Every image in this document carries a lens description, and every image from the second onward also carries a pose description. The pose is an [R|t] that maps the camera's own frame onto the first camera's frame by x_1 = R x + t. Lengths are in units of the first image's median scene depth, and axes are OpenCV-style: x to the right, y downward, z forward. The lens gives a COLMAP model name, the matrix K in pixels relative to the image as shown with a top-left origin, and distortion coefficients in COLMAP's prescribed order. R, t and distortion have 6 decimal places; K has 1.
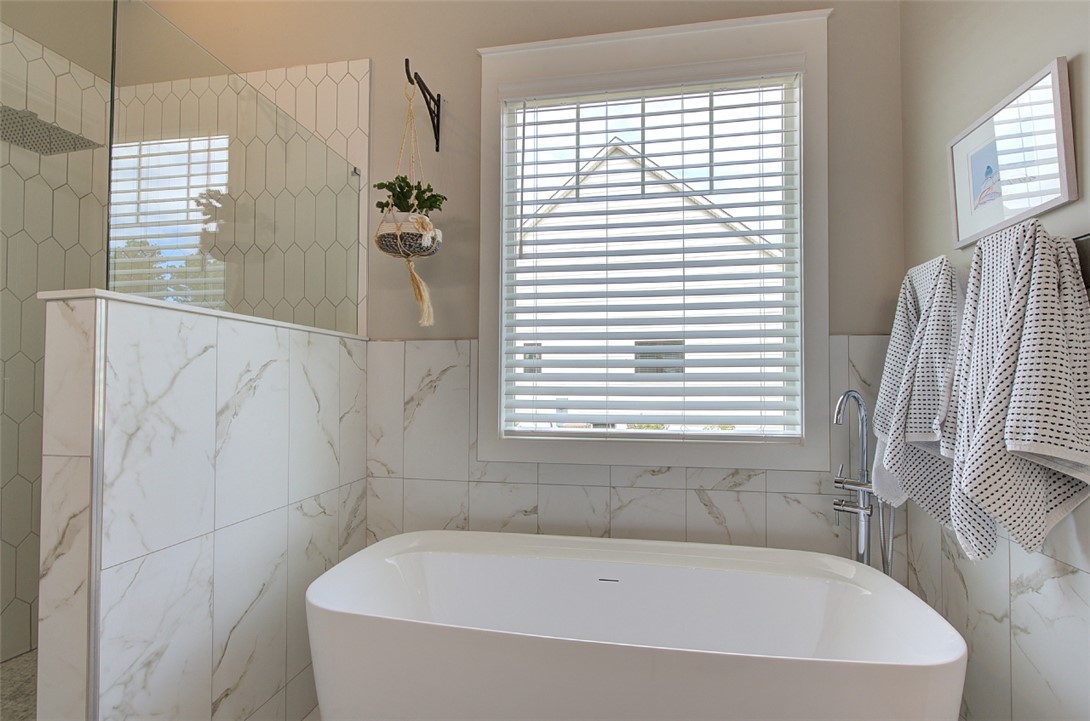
lens RADIAL K [[502.2, 0, 546.2], [0, 502.2, 370.5], [0, 0, 1]] dist [0.002402, -0.000372]
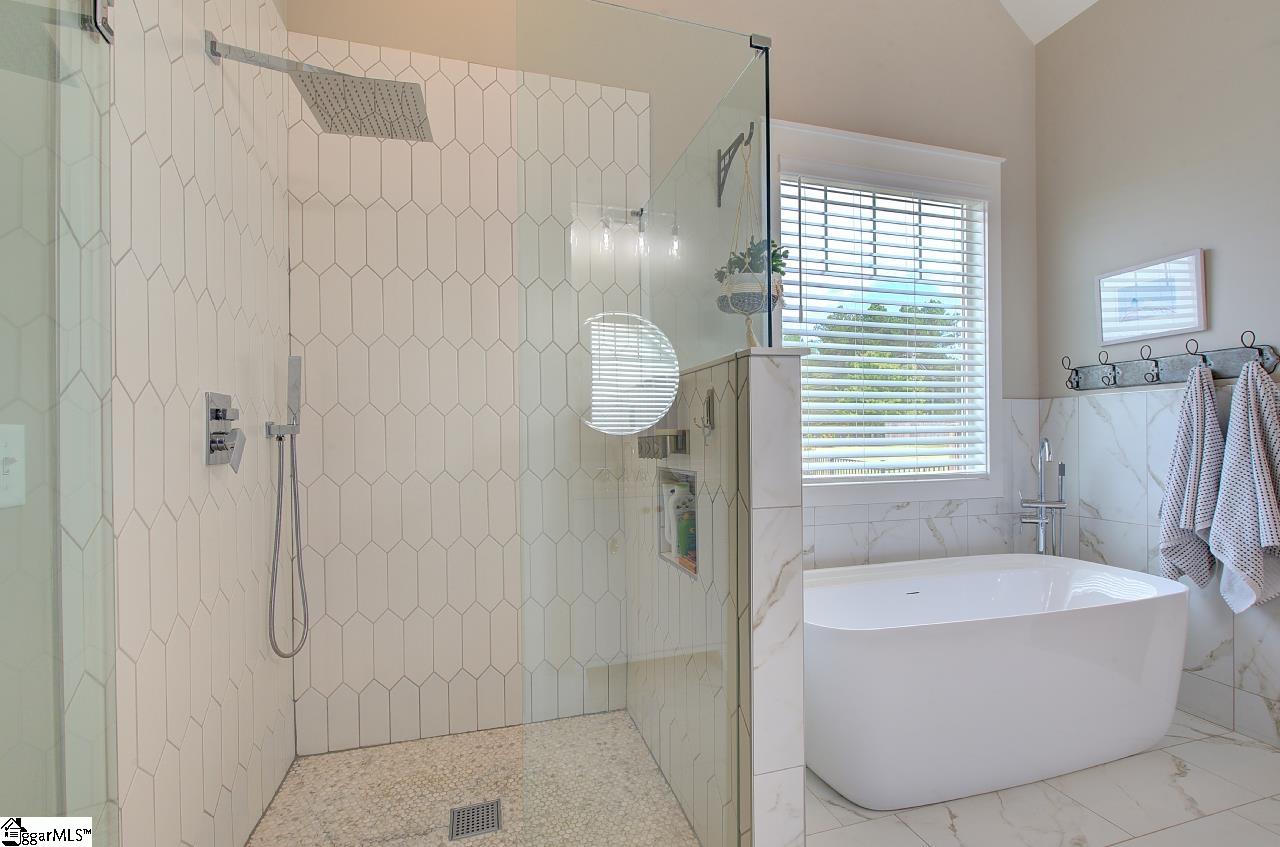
lens RADIAL K [[566.8, 0, 643.8], [0, 566.8, 436.5], [0, 0, 1]] dist [0.001074, 0.000084]
pose [[0.894813, -0.009985, 0.446330, -0.991348], [-0.000320, 0.999735, 0.023008, -0.001753], [-0.446442, -0.020730, 0.894572, 0.045515]]
